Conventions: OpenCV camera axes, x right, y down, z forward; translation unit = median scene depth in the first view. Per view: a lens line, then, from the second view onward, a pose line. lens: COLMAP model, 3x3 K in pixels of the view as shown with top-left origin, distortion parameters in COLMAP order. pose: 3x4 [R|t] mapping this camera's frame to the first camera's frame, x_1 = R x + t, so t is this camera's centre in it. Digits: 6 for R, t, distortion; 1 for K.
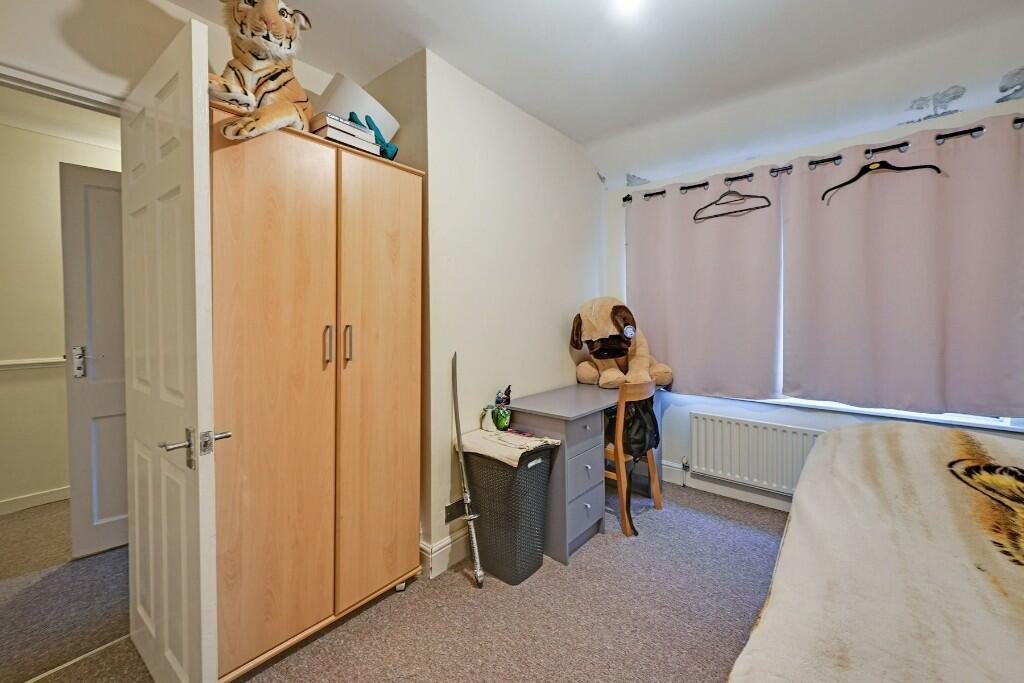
lens RADIAL K [[410.6, 0, 517.9], [0, 410.6, 325.1], [0, 0, 1]] dist [-0.000597, -0.000145]
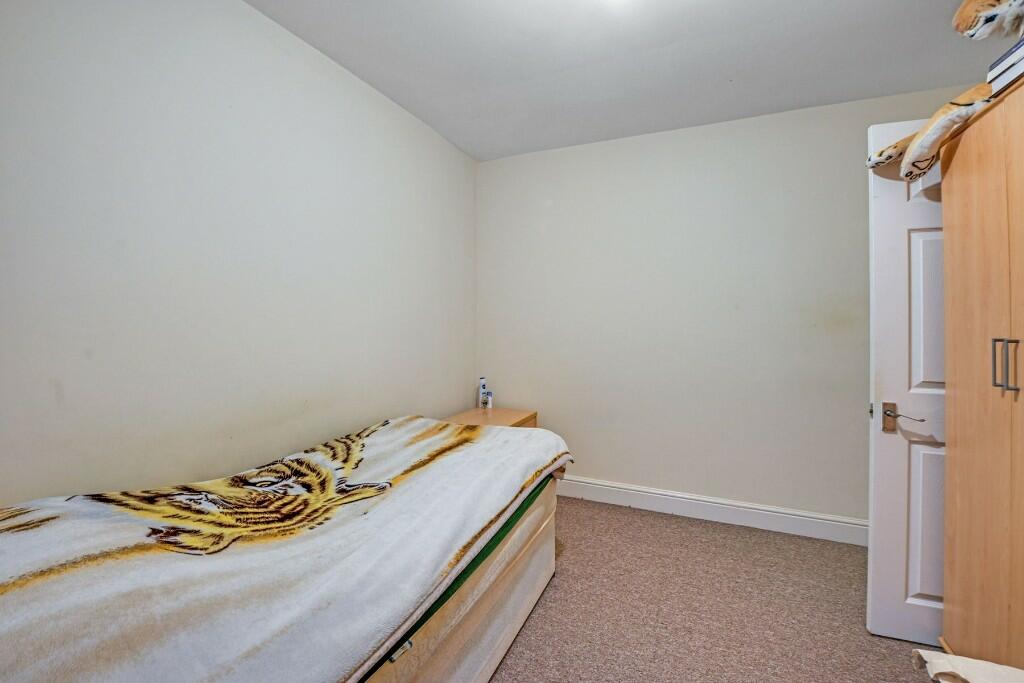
lens RADIAL K [[410.6, 0, 517.9], [0, 410.6, 325.1], [0, 0, 1]] dist [-0.000597, -0.000145]
pose [[-0.960075, -0.000780, -0.279743, 0.820945], [-0.004252, 0.999921, 0.011807, -0.040512], [0.279711, 0.012525, -0.960002, 1.964370]]
